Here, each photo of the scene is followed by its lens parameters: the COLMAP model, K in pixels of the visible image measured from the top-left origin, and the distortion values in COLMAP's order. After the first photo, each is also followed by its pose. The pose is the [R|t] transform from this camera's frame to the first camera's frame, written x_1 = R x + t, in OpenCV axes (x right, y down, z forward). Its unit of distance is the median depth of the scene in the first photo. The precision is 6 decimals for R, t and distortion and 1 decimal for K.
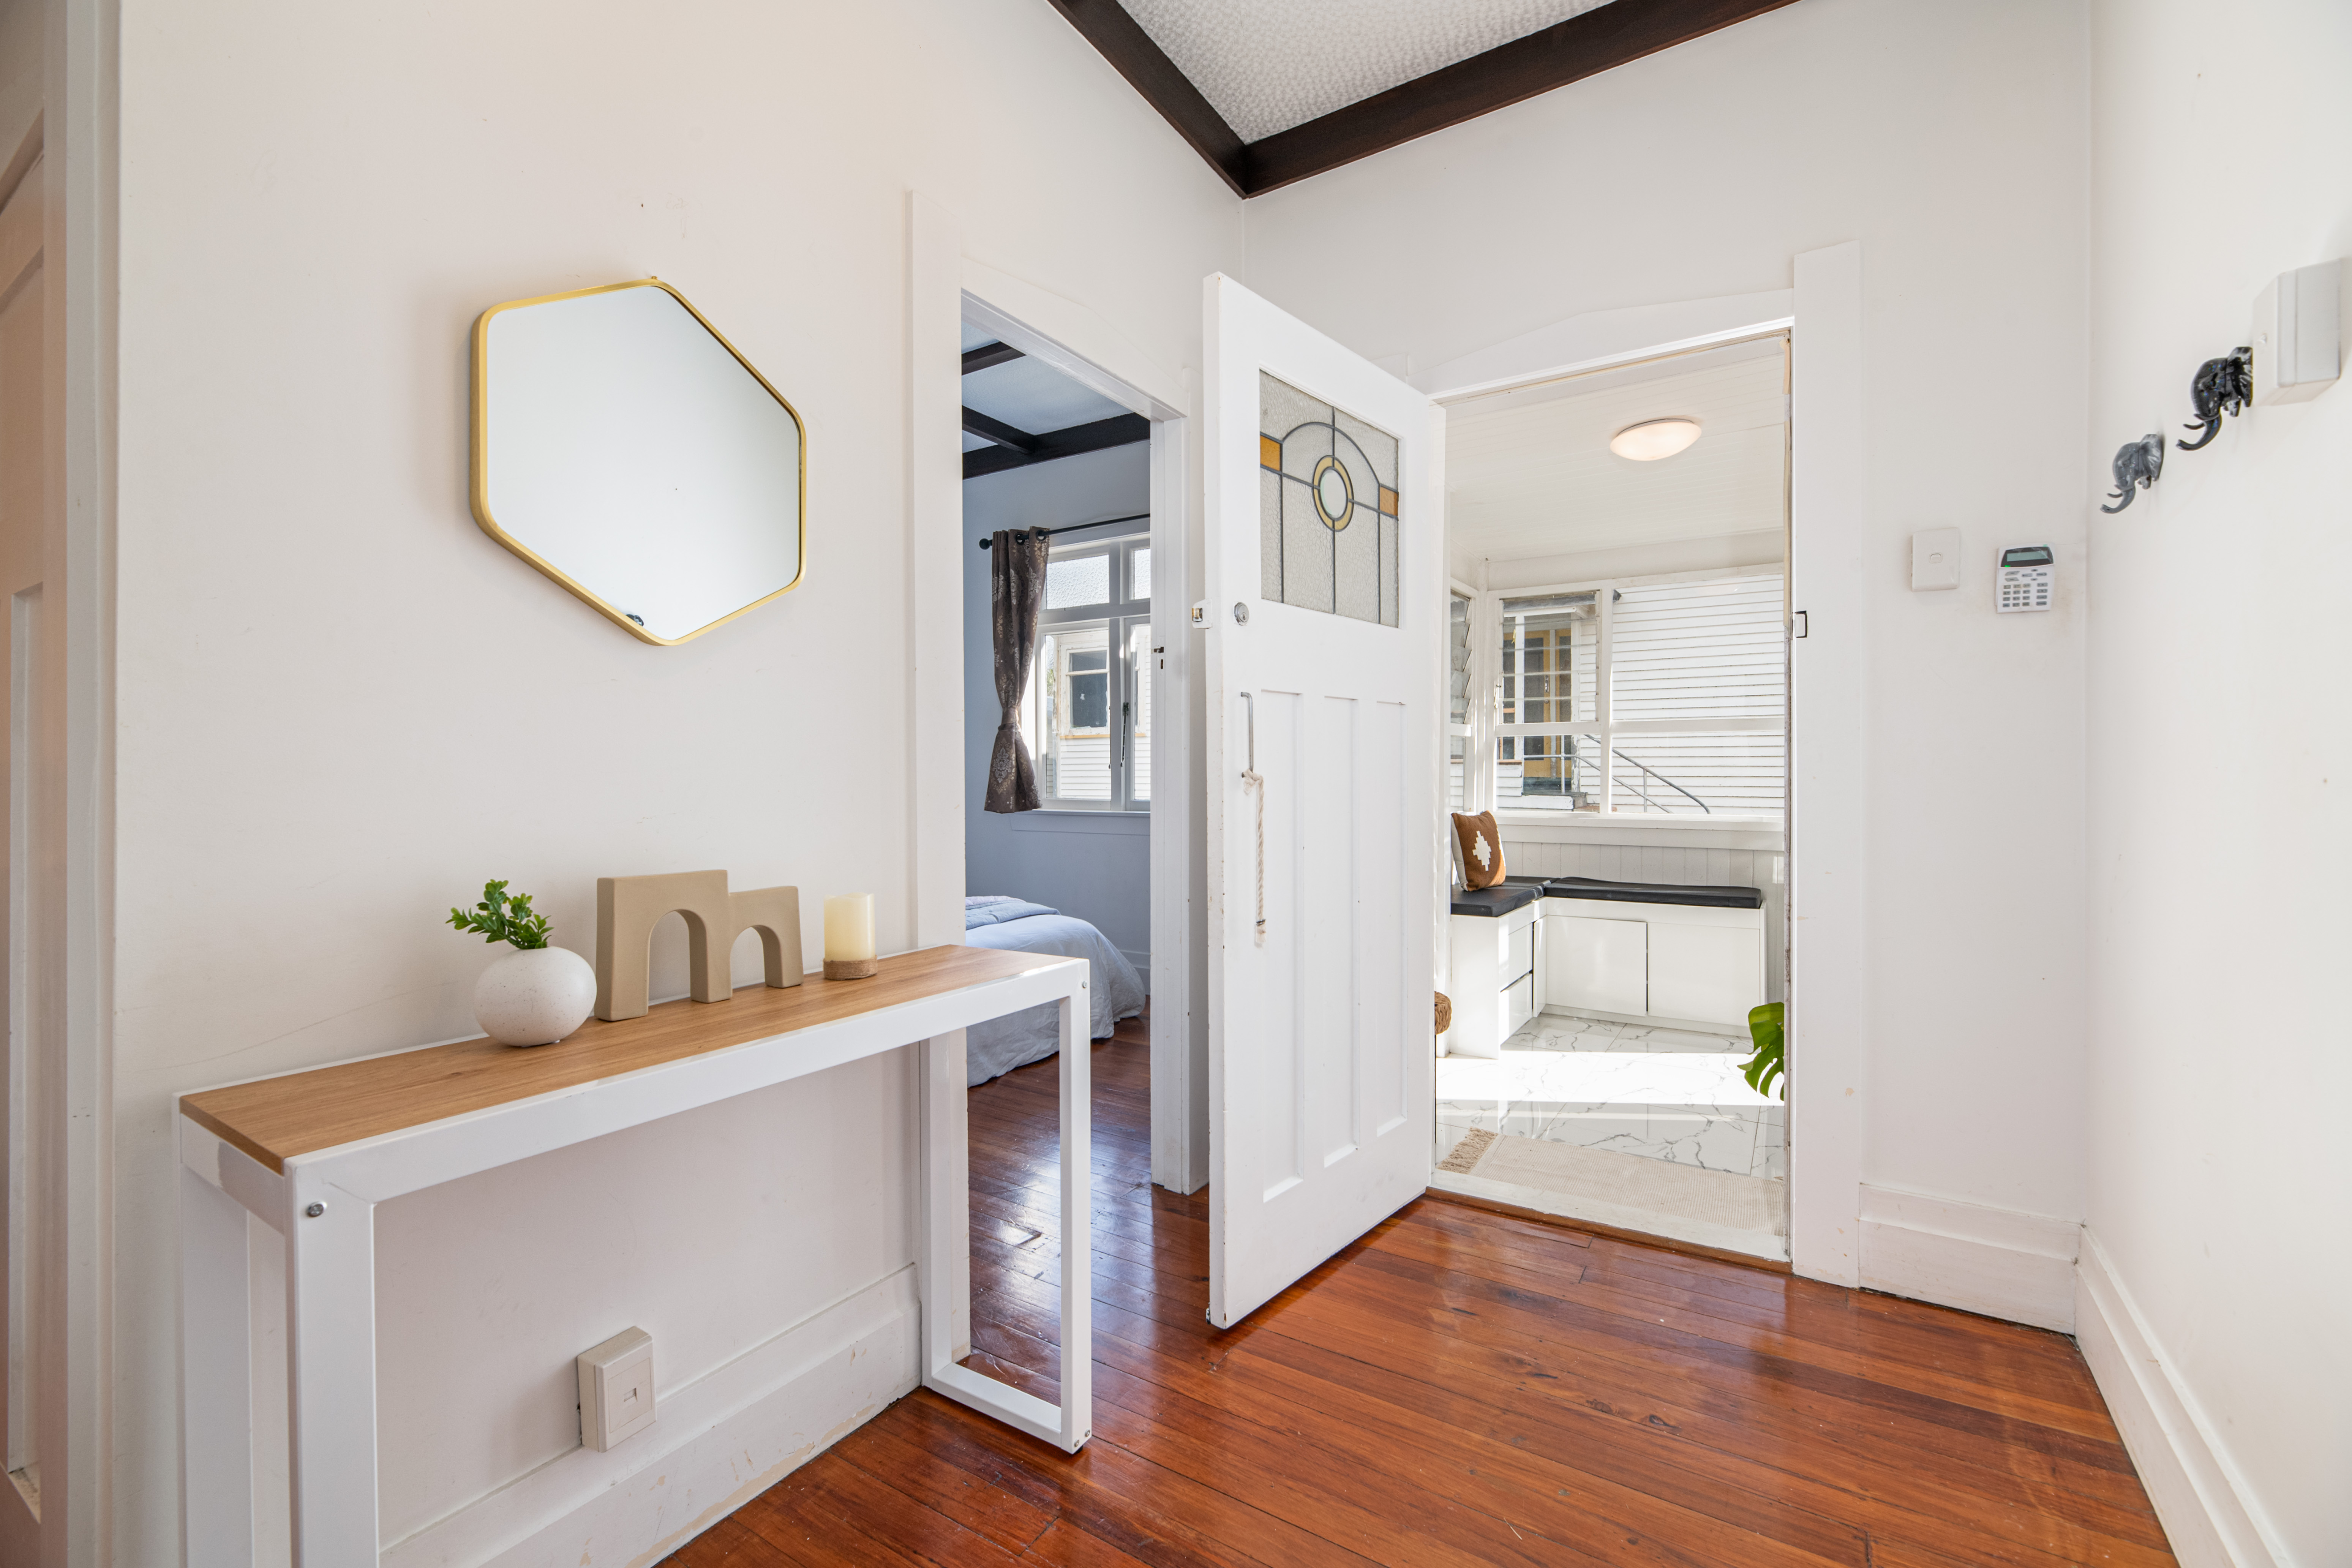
lens RADIAL K [[1004.6, 0, 1170.0], [0, 1004.6, 779.9], [0, 0, 1]] dist [-0.008377, 0.000075]
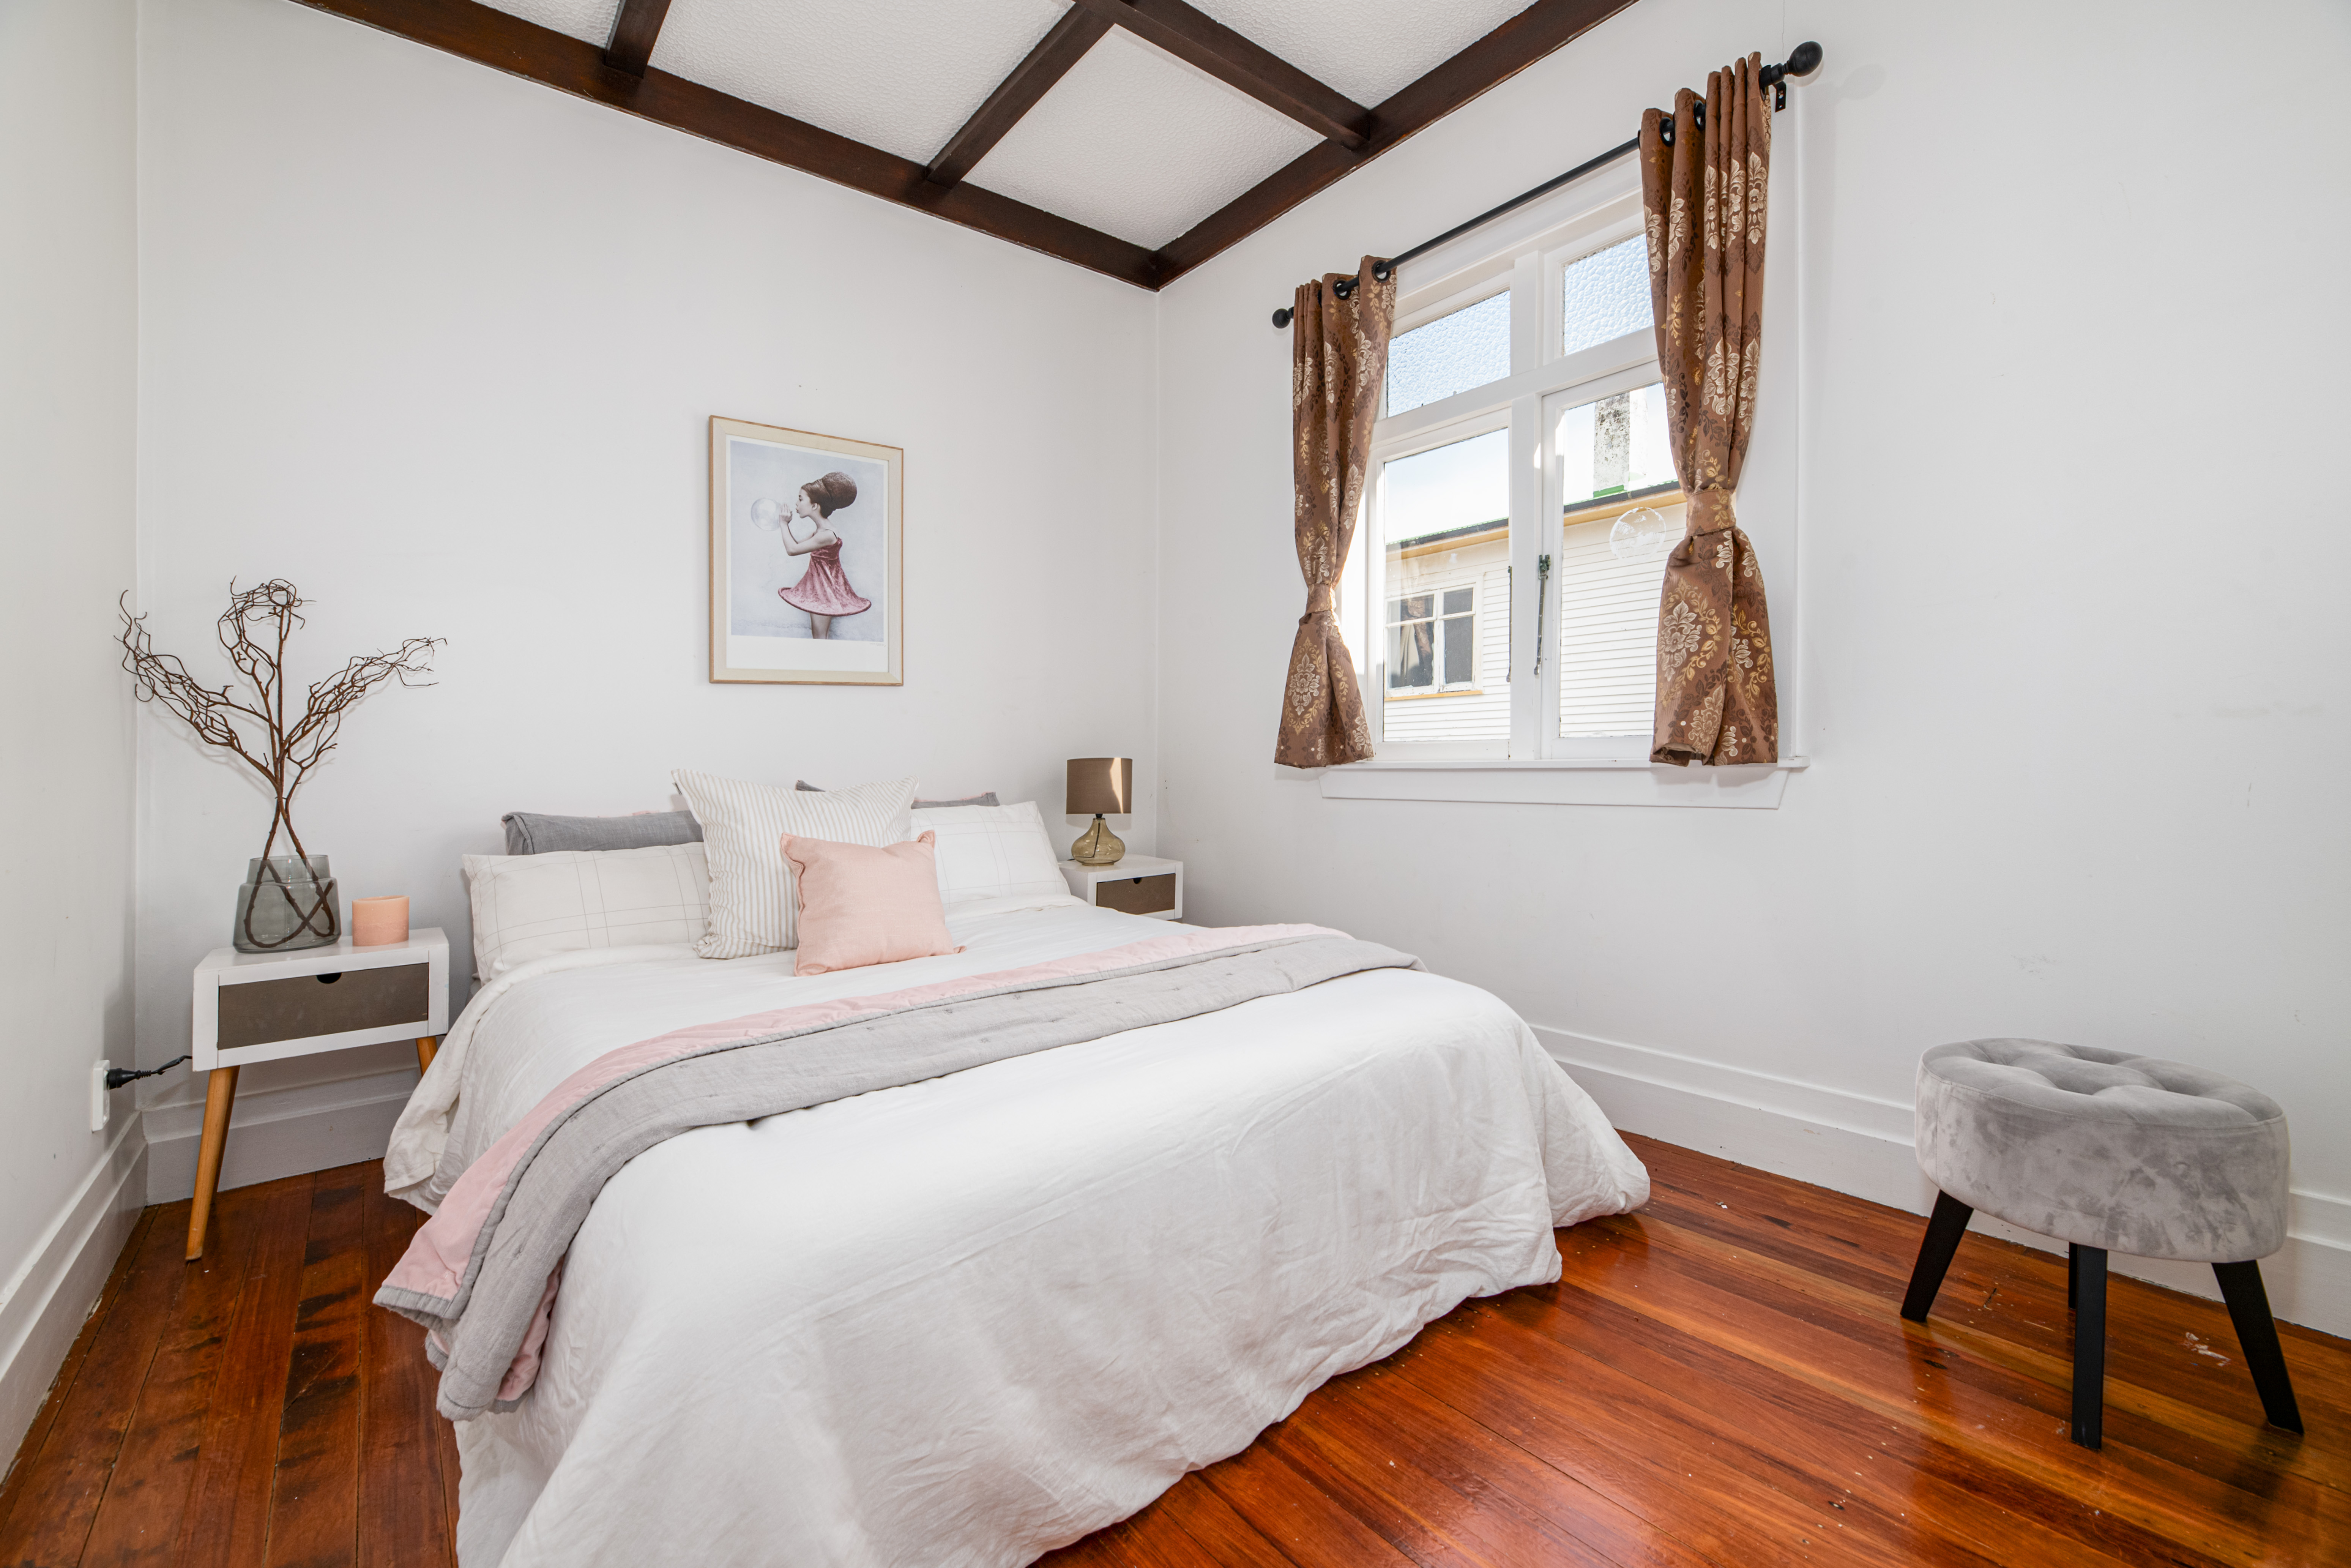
lens RADIAL K [[1004.3, 0, 1154.6], [0, 1004.3, 784.7], [0, 0, 1]] dist [-0.008377, 0.000075]
pose [[0.951567, 0.017240, -0.306959, -0.070994], [-0.015655, 0.999848, 0.007625, 0.039953], [0.307044, -0.002450, 0.951692, 0.422204]]
